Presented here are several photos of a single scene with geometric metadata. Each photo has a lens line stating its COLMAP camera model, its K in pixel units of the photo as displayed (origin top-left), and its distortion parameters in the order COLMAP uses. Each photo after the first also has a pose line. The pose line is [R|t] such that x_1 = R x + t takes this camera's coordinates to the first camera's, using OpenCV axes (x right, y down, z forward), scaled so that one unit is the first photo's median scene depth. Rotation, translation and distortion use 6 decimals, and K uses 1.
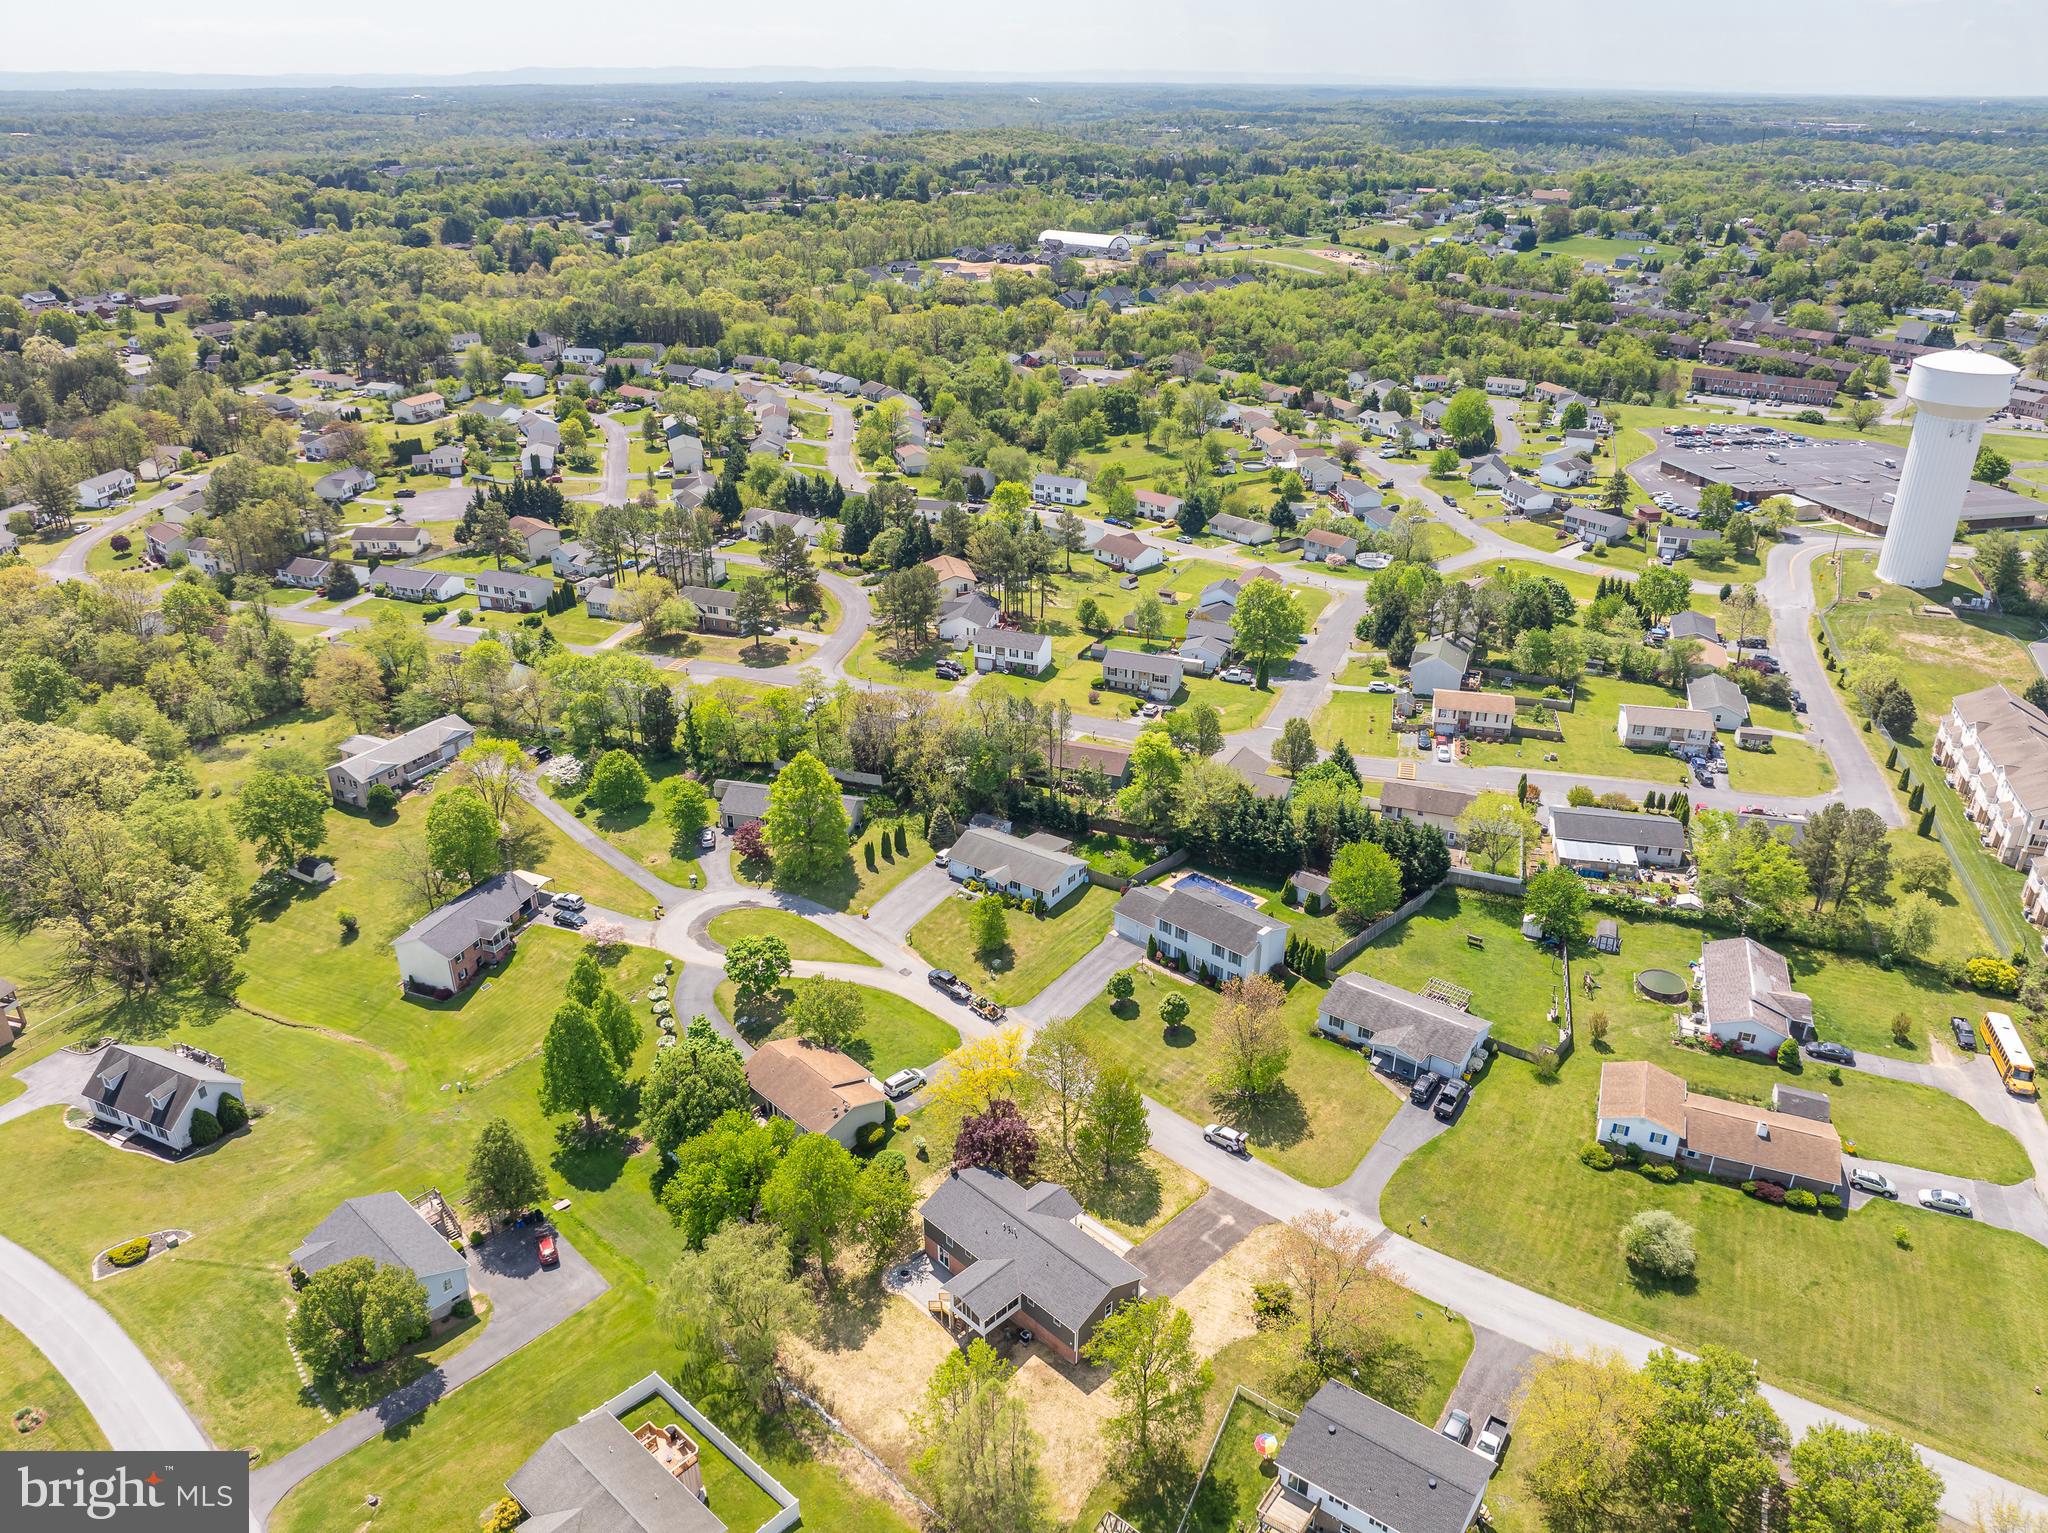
lens RADIAL K [[1453.9, 0, 1024.0], [0, 1453.9, 766.5], [0, 0, 1]] dist [-0.043129, 0.005525]
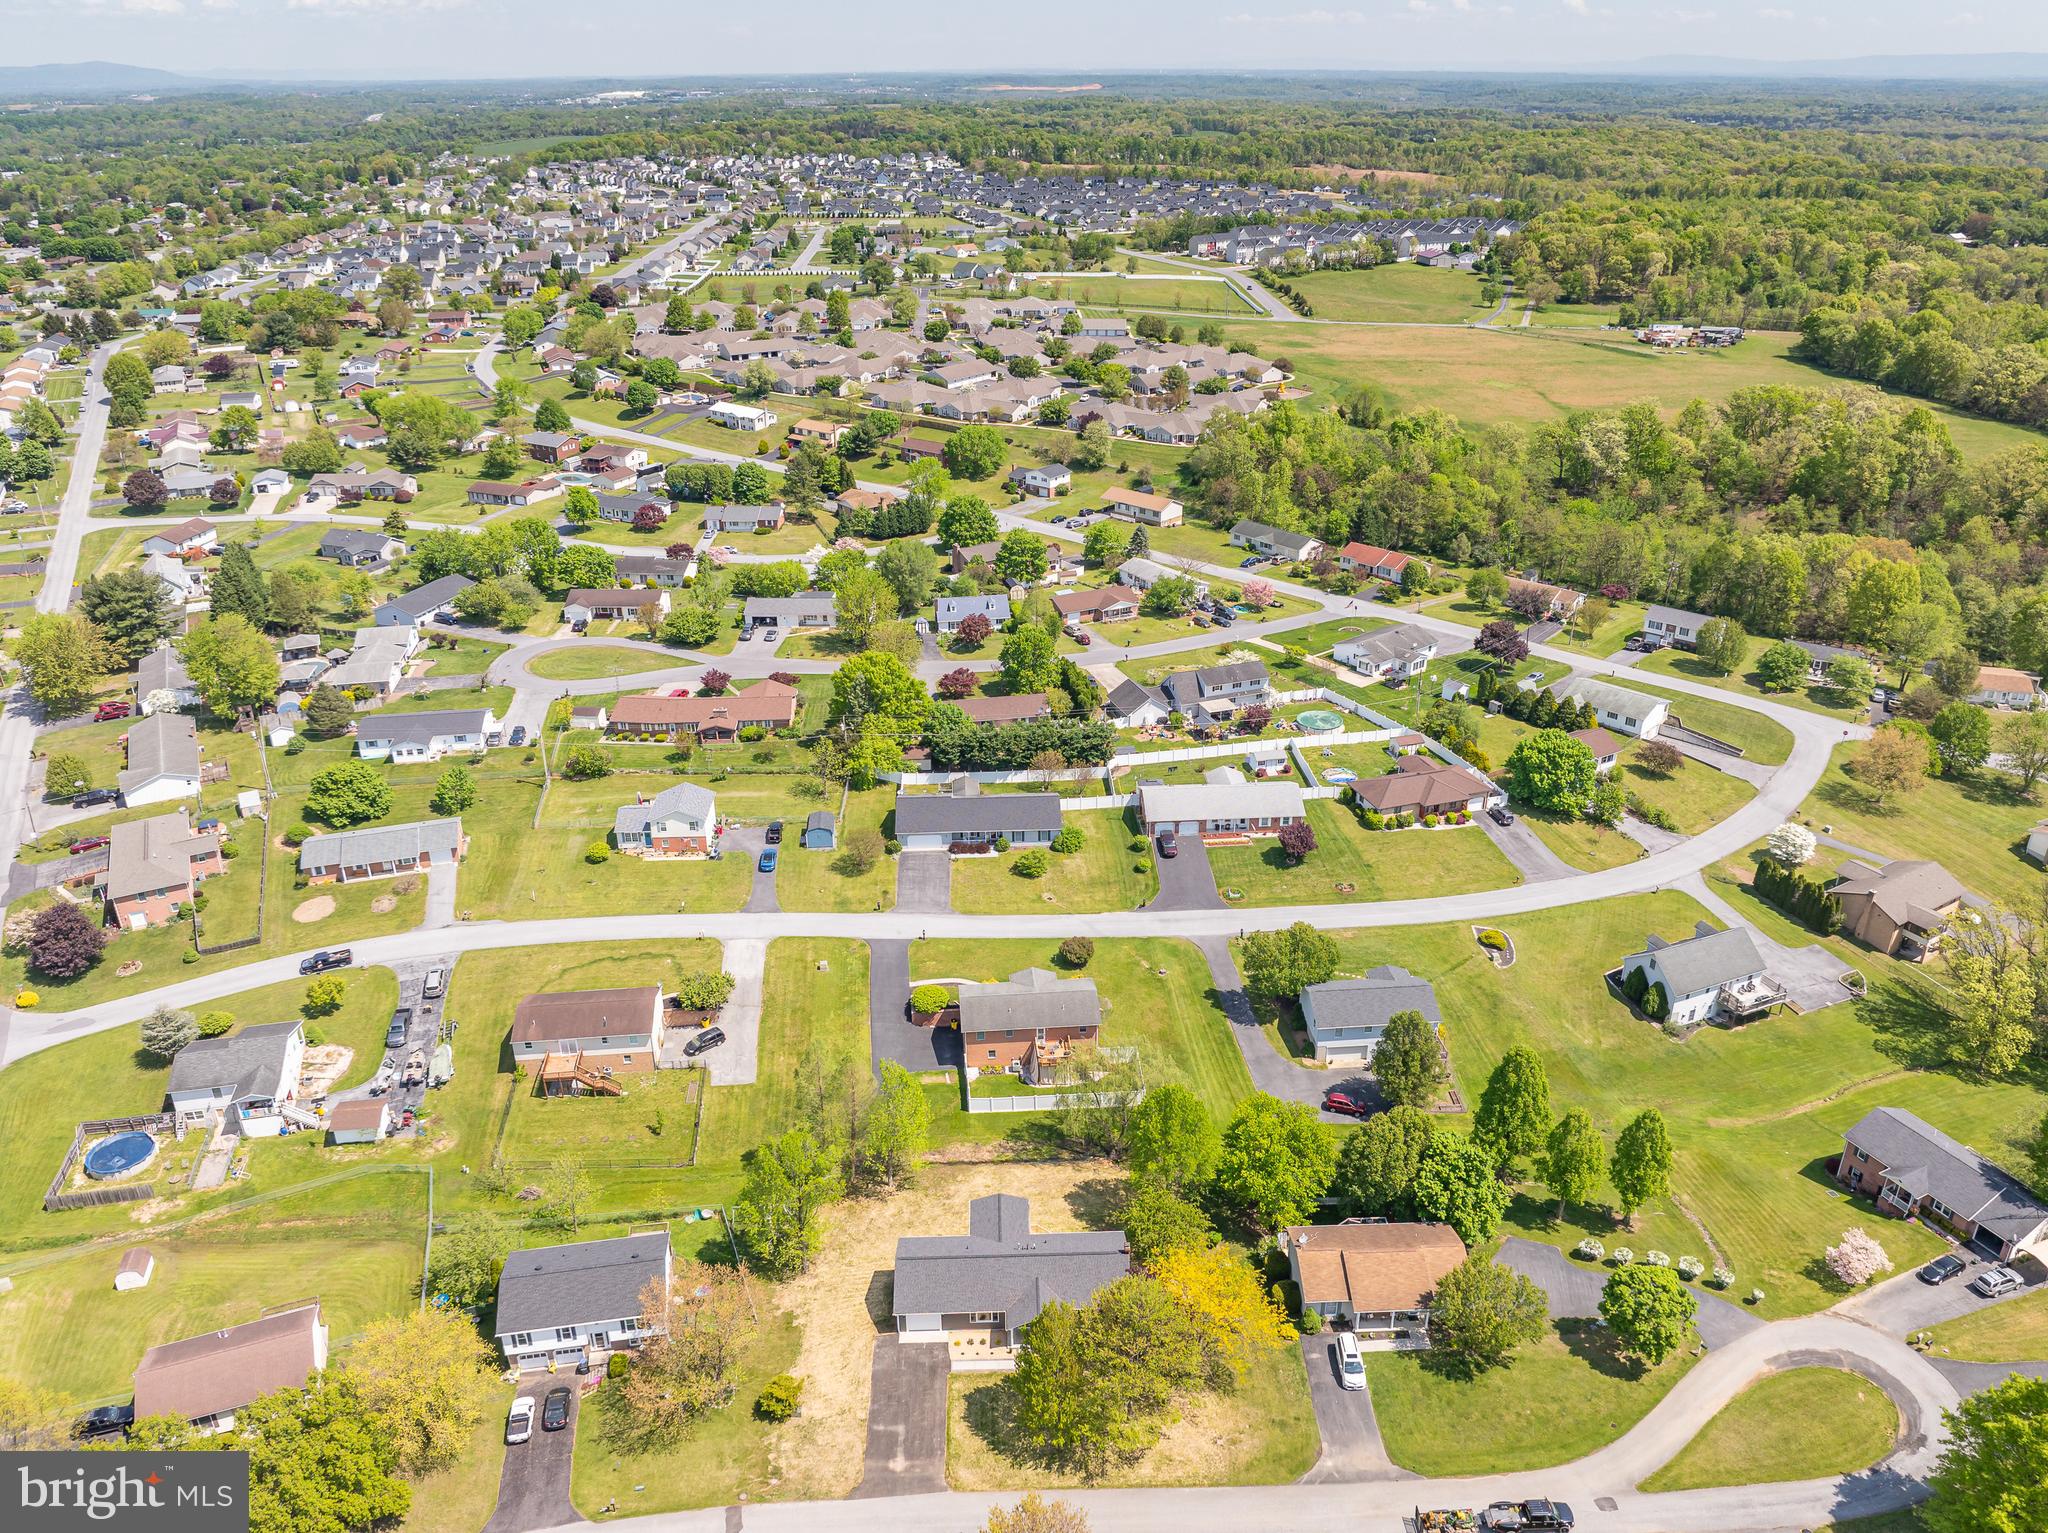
lens RADIAL K [[1479.7, 0, 1024.0], [0, 1479.7, 766.5], [0, 0, 1]] dist [-0.052076, -0.001433]
pose [[-0.684367, 0.320719, -0.654814, 0.365776], [-0.298938, 0.695701, 0.653174, -0.377587], [0.665040, 0.642759, -0.380240, 0.799598]]
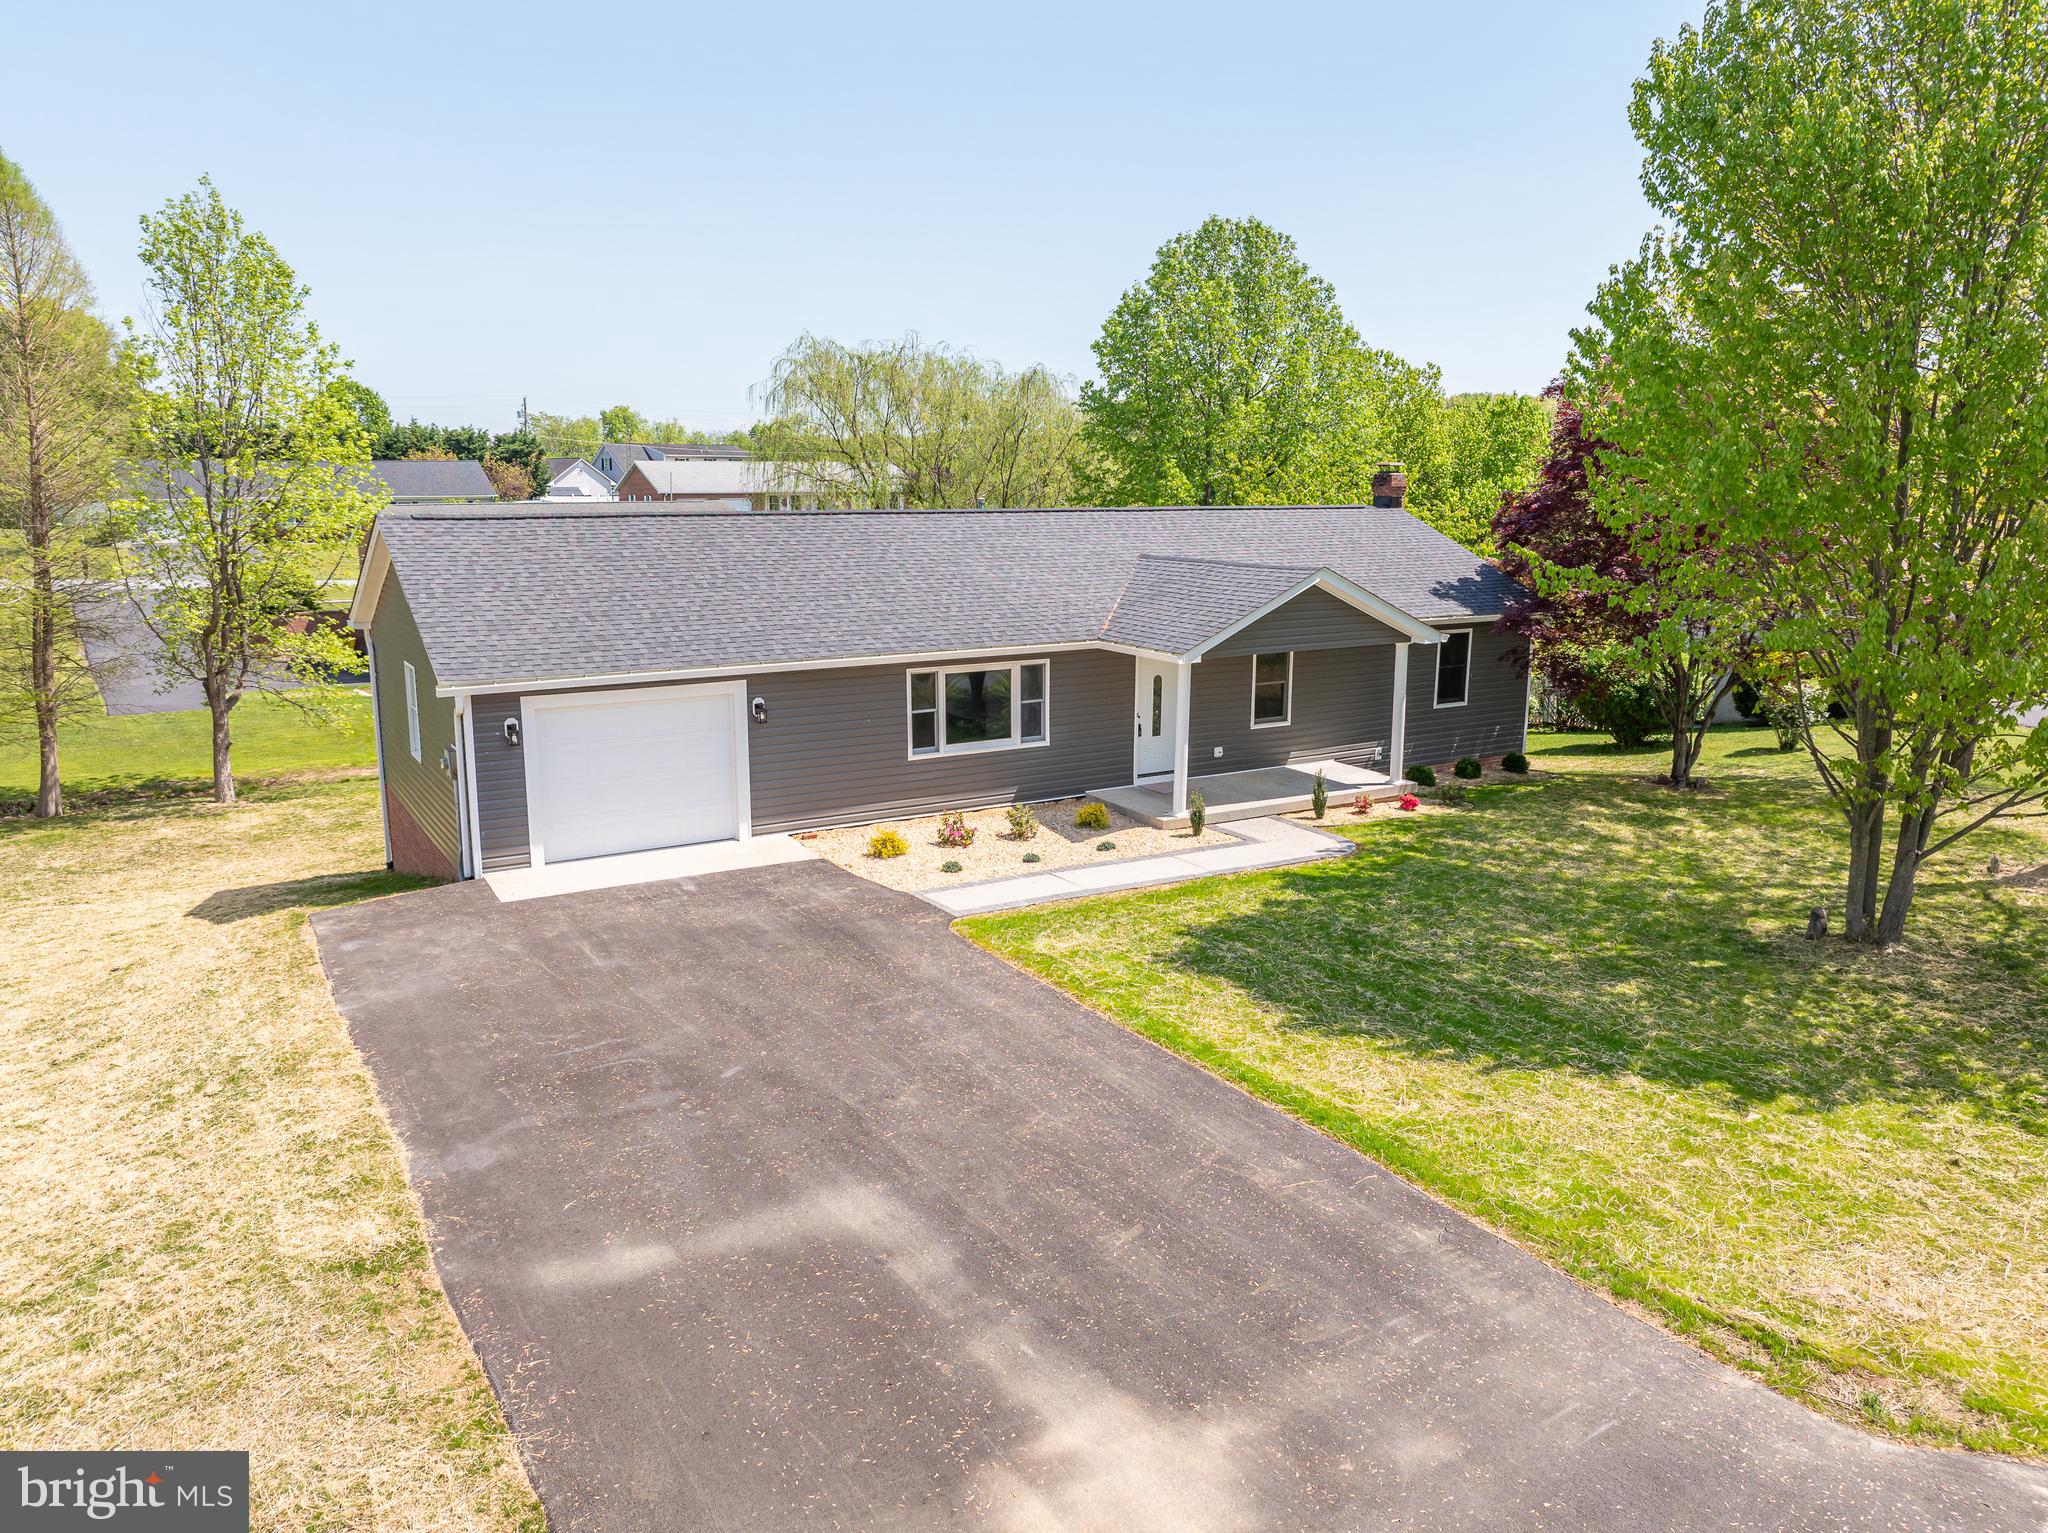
lens RADIAL K [[1453.9, 0, 1024.0], [0, 1453.9, 766.5], [0, 0, 1]] dist [-0.043129, 0.005525]
pose [[-0.230017, 0.193080, -0.953841, 0.135949], [-0.416820, 0.866126, 0.275839, 0.199189], [0.879405, 0.461027, -0.118744, 0.714836]]
